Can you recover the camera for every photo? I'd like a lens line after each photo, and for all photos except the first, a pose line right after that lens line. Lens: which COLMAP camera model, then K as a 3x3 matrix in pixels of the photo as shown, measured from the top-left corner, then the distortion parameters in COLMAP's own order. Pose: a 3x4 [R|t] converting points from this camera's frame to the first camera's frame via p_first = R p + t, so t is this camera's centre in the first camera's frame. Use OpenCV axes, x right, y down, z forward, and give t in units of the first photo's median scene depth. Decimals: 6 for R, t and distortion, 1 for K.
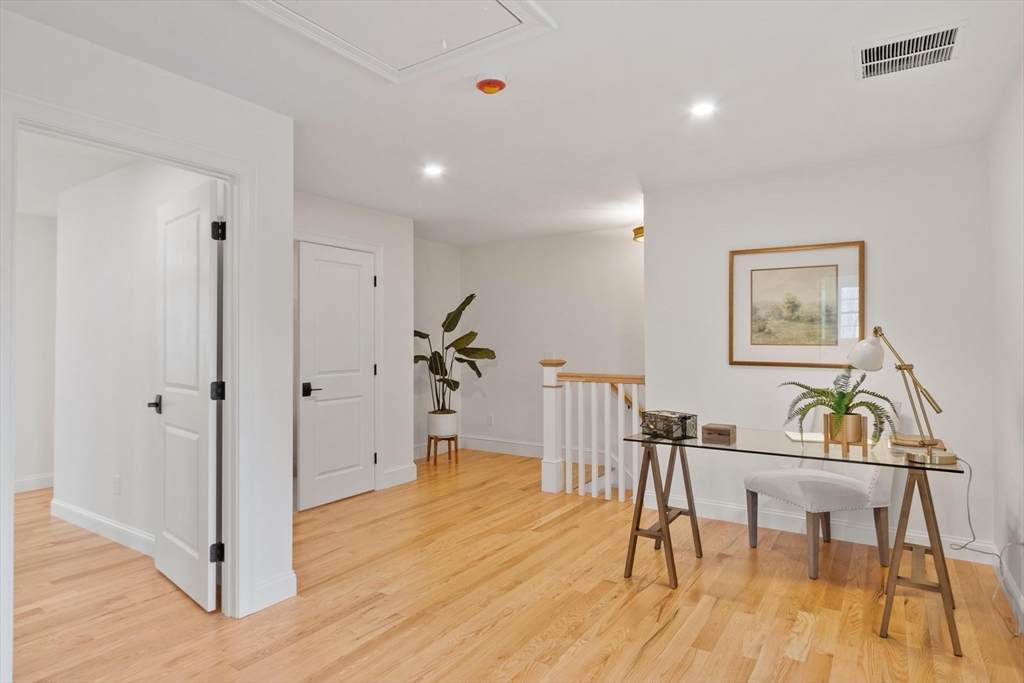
lens RADIAL K [[574.2, 0, 503.1], [0, 574.2, 332.1], [0, 0, 1]] dist [-0.020651, 0.000759]
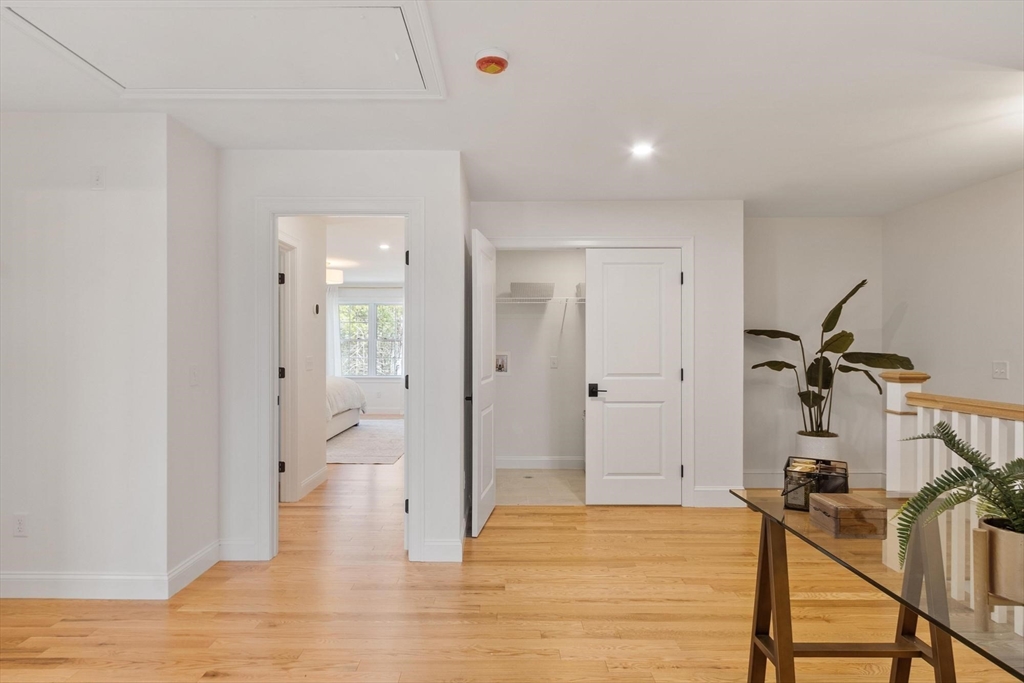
lens RADIAL K [[574.2, 0, 504.8], [0, 574.2, 346.1], [0, 0, 1]] dist [-0.020651, 0.000759]
pose [[0.543772, 0.005171, -0.839217, 0.446924], [0.011697, 0.999837, 0.013740, 0.004372], [0.839152, -0.017287, 0.543622, 0.302716]]
